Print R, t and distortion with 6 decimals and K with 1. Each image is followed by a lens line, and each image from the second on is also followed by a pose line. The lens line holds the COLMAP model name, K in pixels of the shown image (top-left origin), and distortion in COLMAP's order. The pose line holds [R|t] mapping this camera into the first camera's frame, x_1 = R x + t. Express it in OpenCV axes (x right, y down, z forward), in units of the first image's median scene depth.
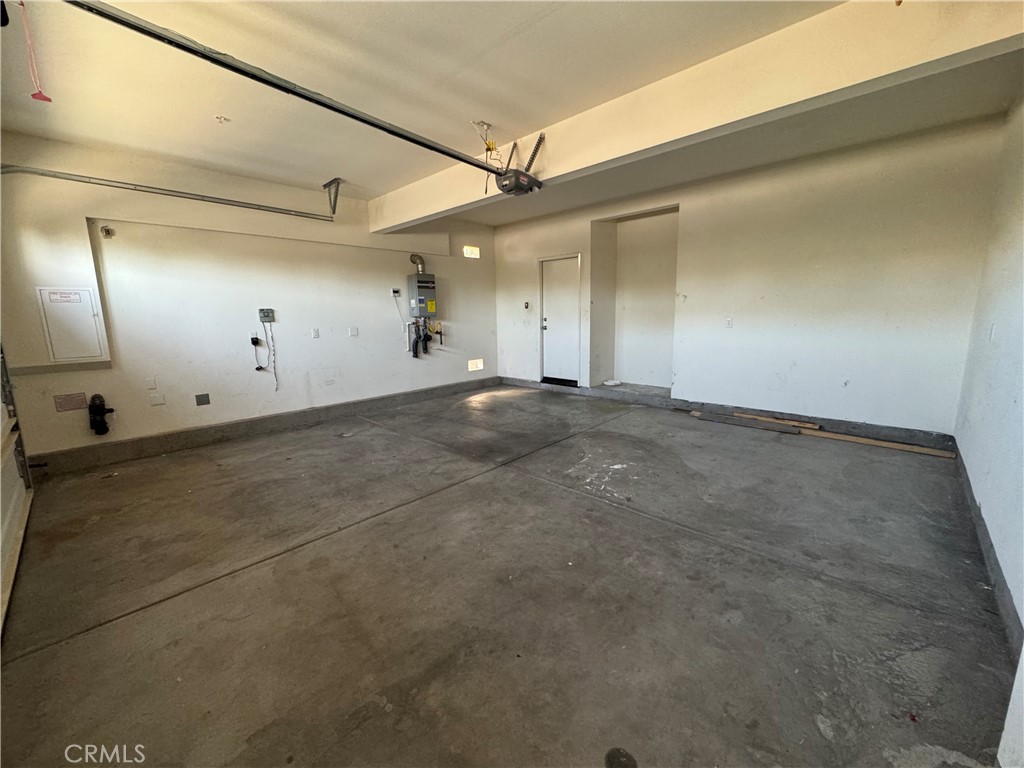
lens RADIAL K [[411.2, 0, 512.0], [0, 411.2, 384.0], [0, 0, 1]] dist [-0.000884, -0.000286]
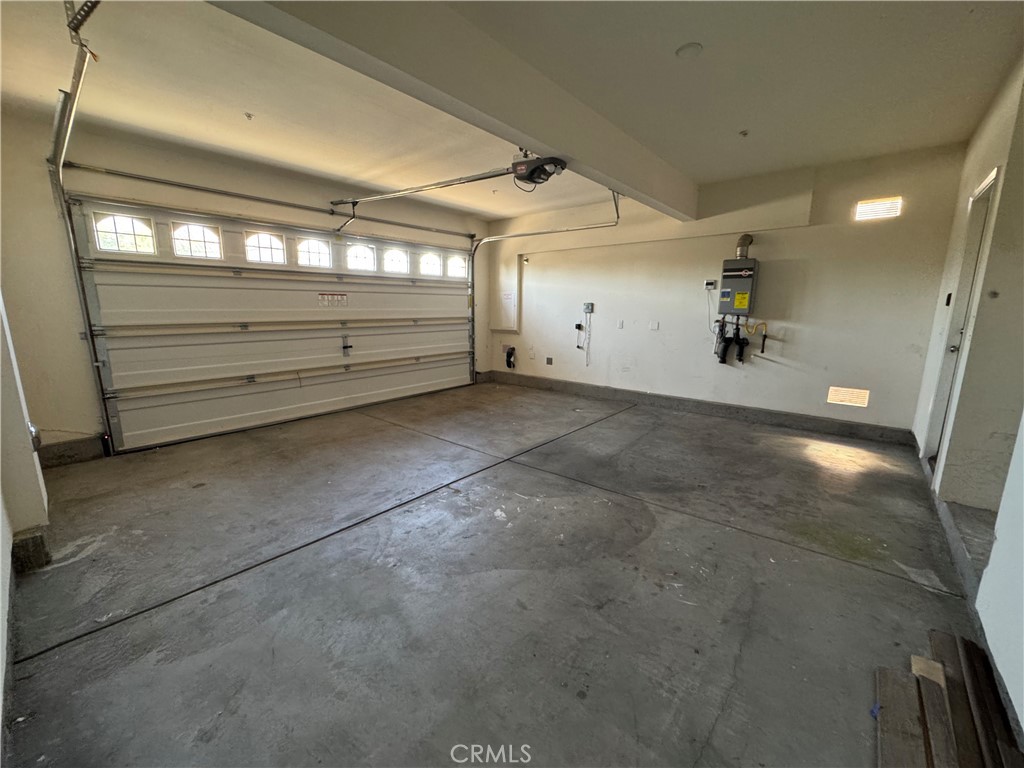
lens RADIAL K [[411.2, 0, 512.0], [0, 411.2, 384.0], [0, 0, 1]] dist [-0.000884, -0.000286]
pose [[0.049113, 0.204997, -0.977530, 0.786425], [-0.175693, 0.965223, 0.193589, -0.155491], [0.983219, 0.162237, 0.083421, 0.745939]]
